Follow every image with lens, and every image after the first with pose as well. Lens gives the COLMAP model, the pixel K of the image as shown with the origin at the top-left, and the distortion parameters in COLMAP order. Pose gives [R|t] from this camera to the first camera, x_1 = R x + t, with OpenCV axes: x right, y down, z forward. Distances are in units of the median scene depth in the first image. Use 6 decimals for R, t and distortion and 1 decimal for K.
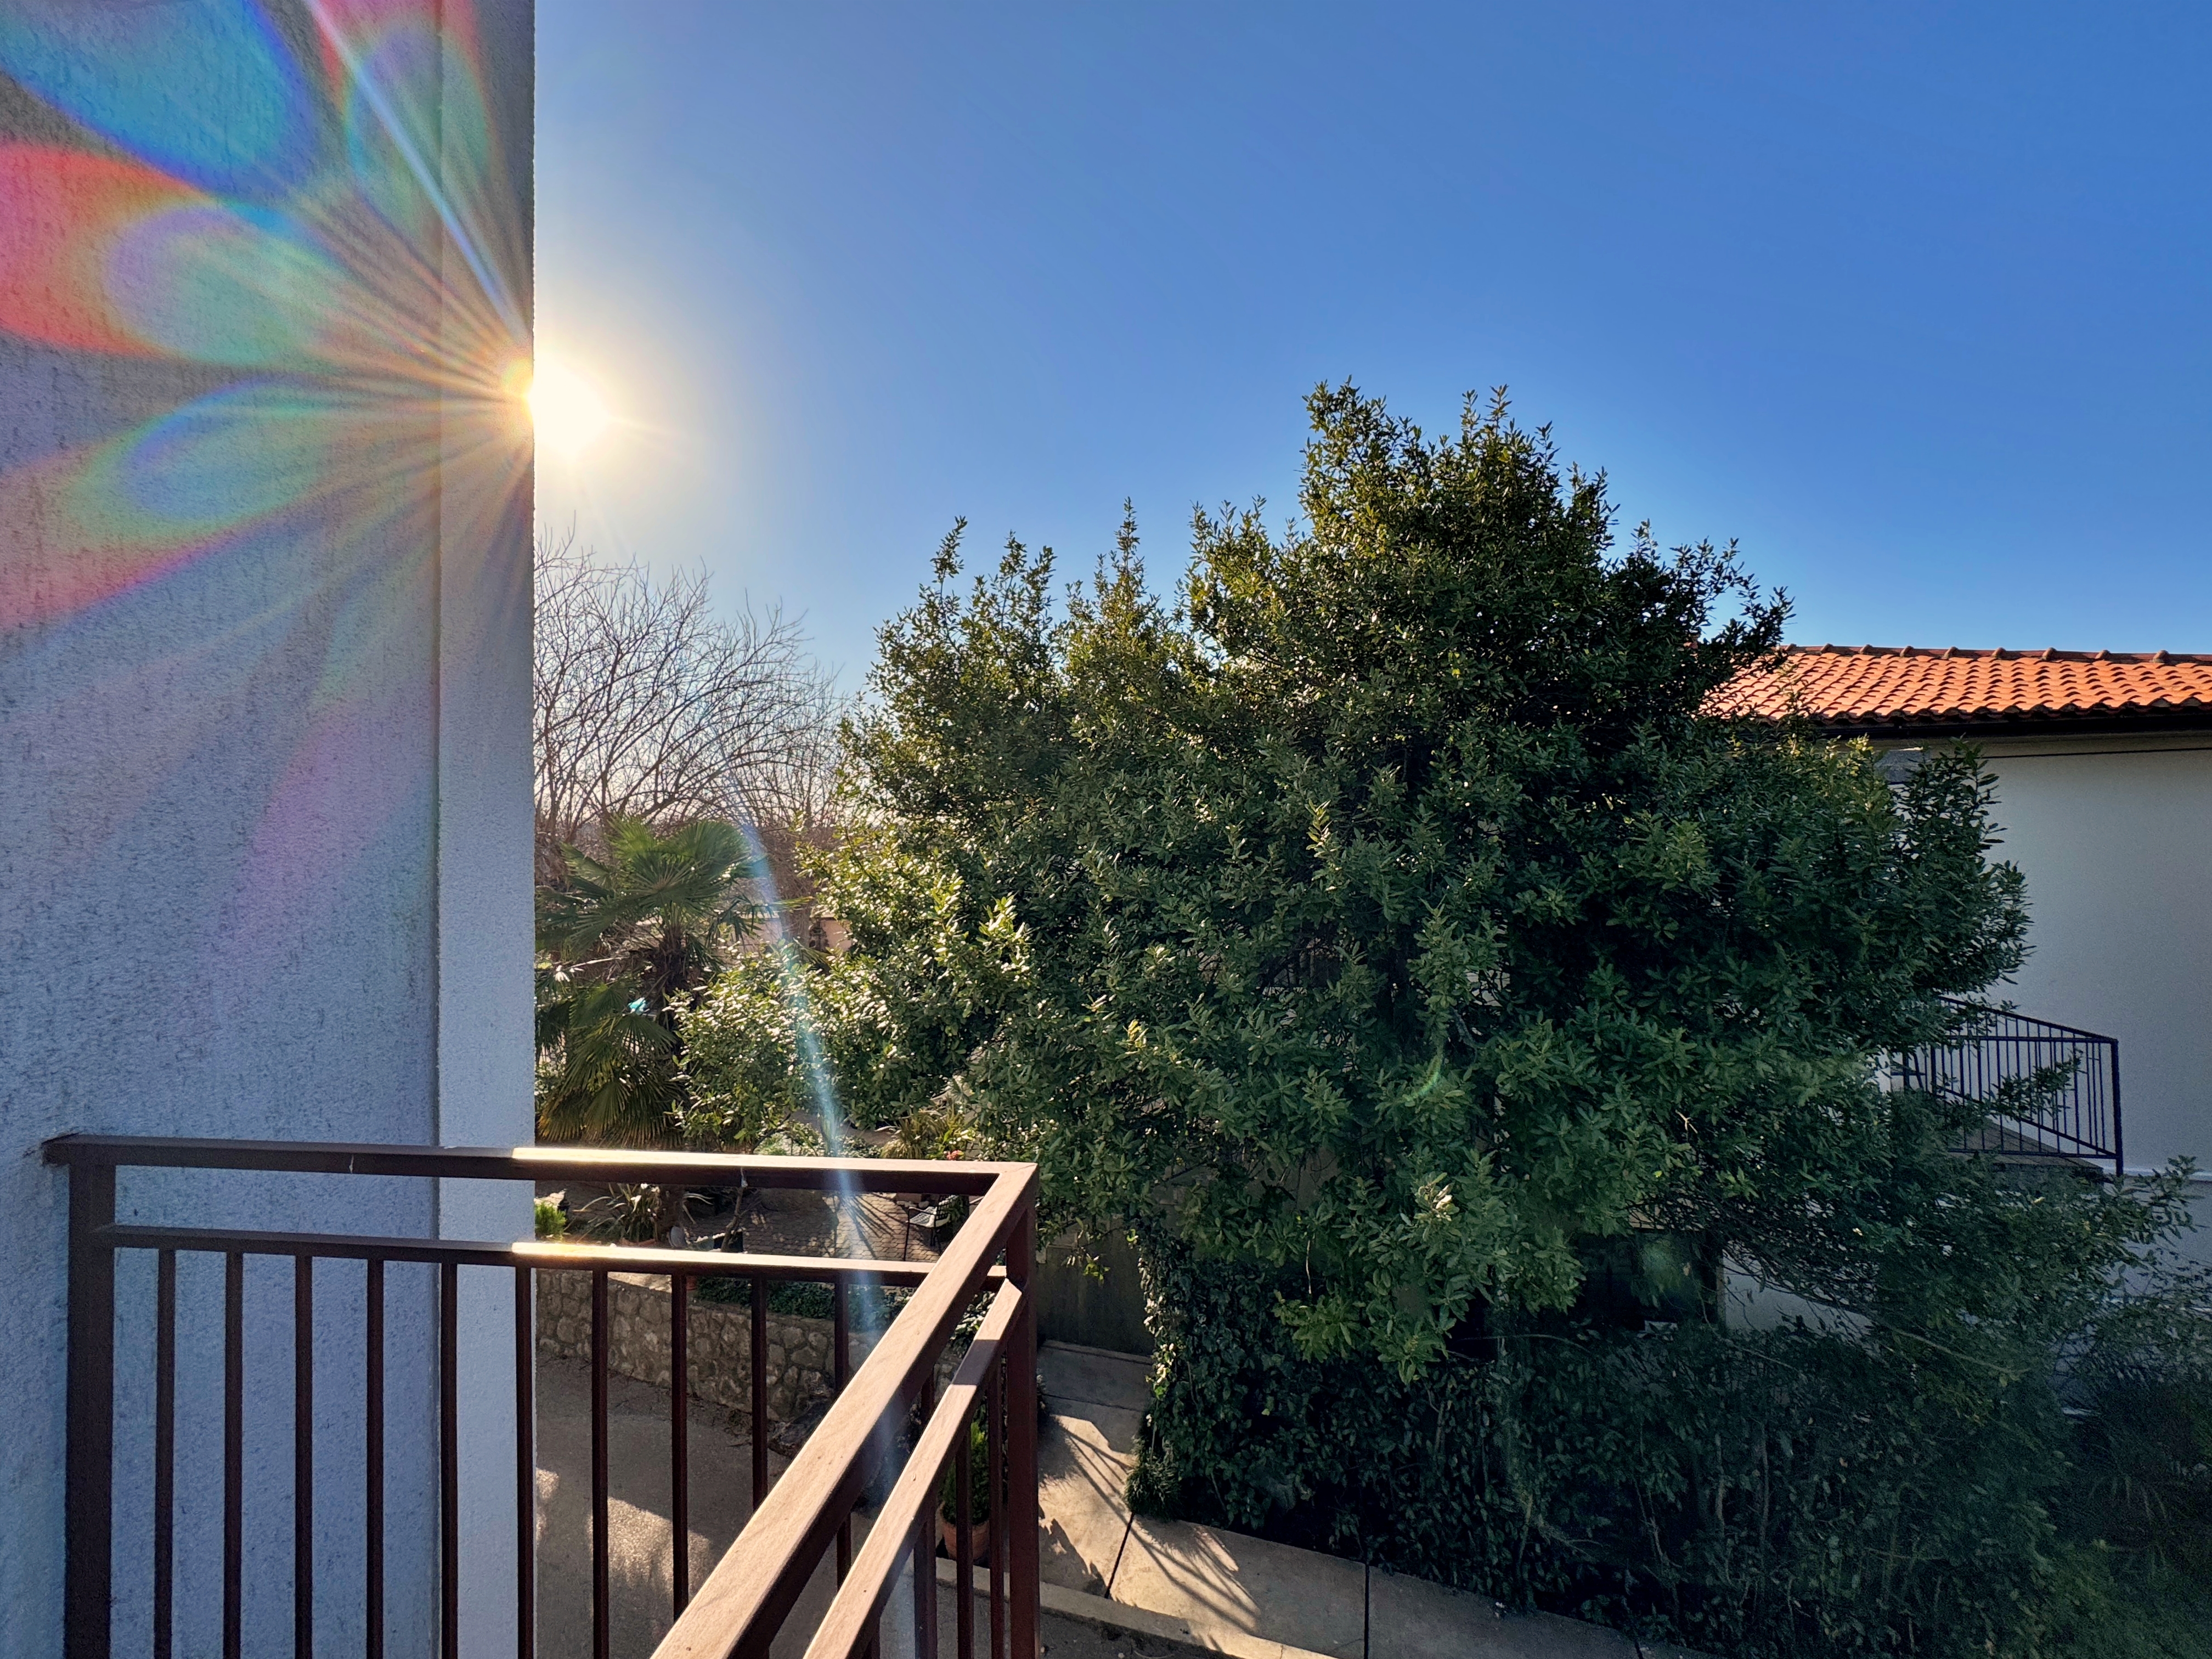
lens RADIAL K [[929.4, 0, 1100.5], [0, 929.4, 828.6], [0, 0, 1]] dist [0.003834, -0.000031]
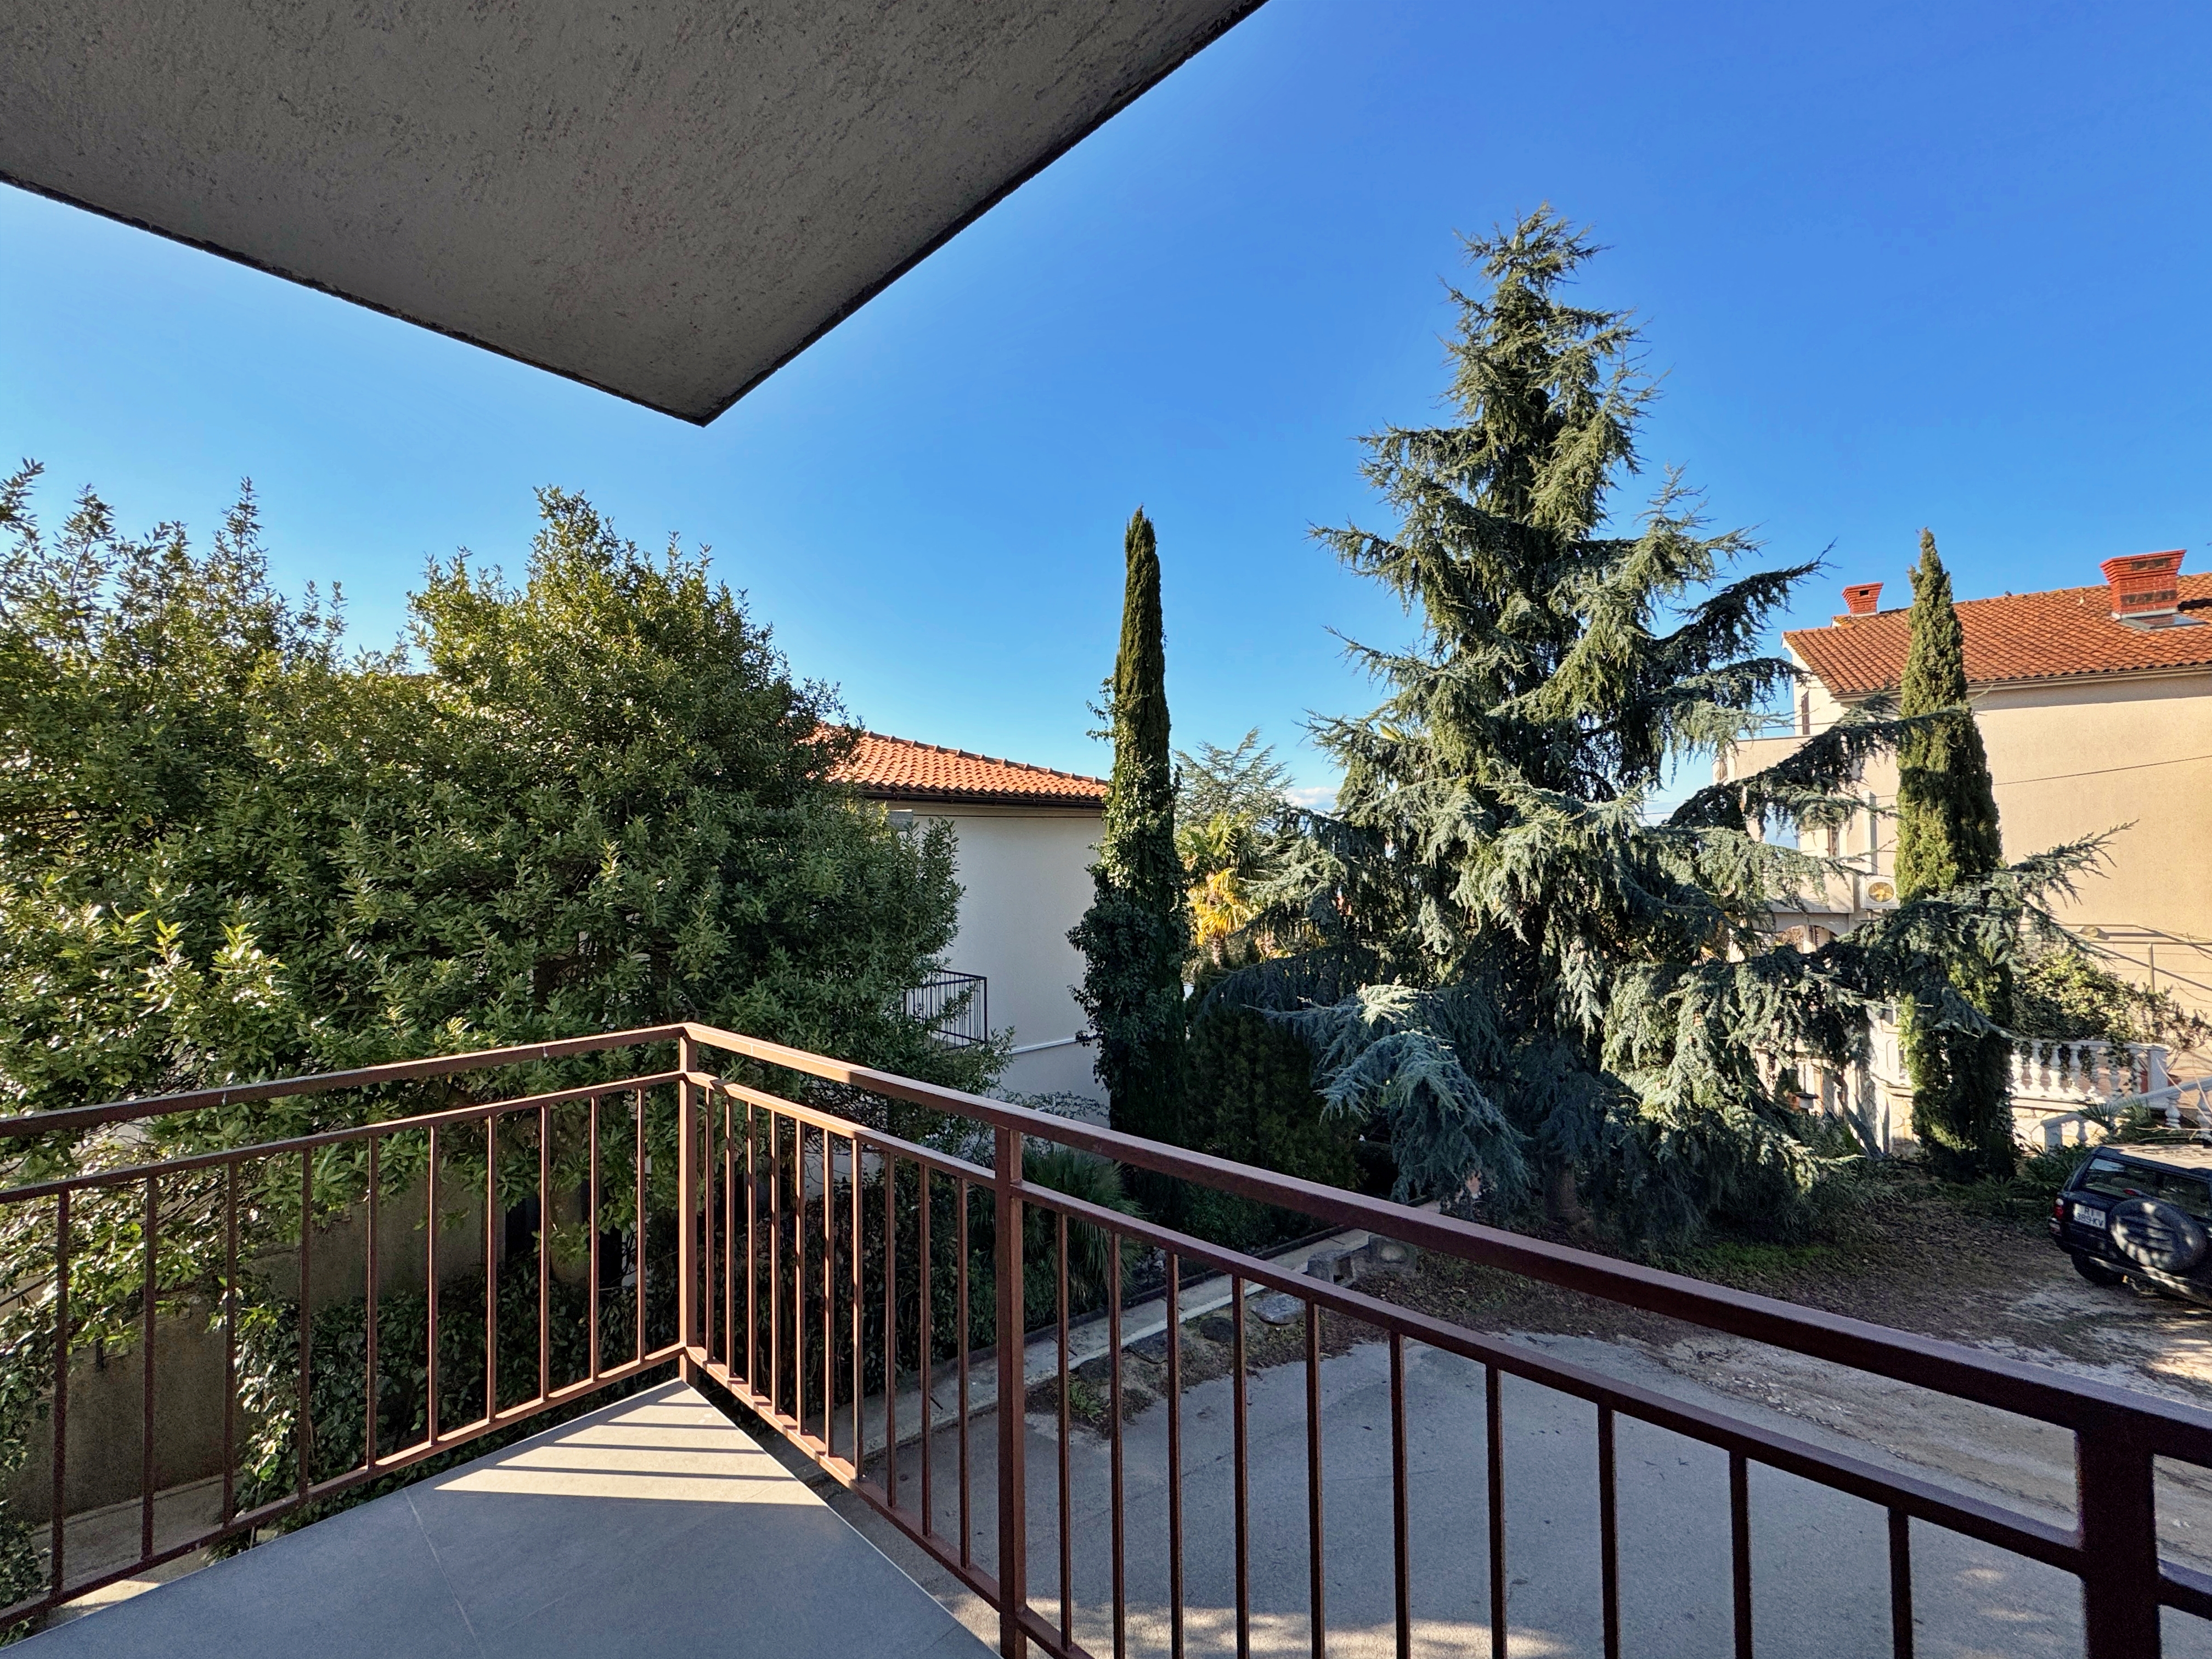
lens RADIAL K [[904.3, 0, 1101.7], [0, 904.3, 829.0], [0, 0, 1]] dist [-0.000175, -0.000979]
pose [[0.571883, 0.039292, 0.819393, -0.291908], [-0.018273, 0.999215, -0.035162, -0.007780], [-0.820131, 0.005136, 0.572152, -0.237617]]
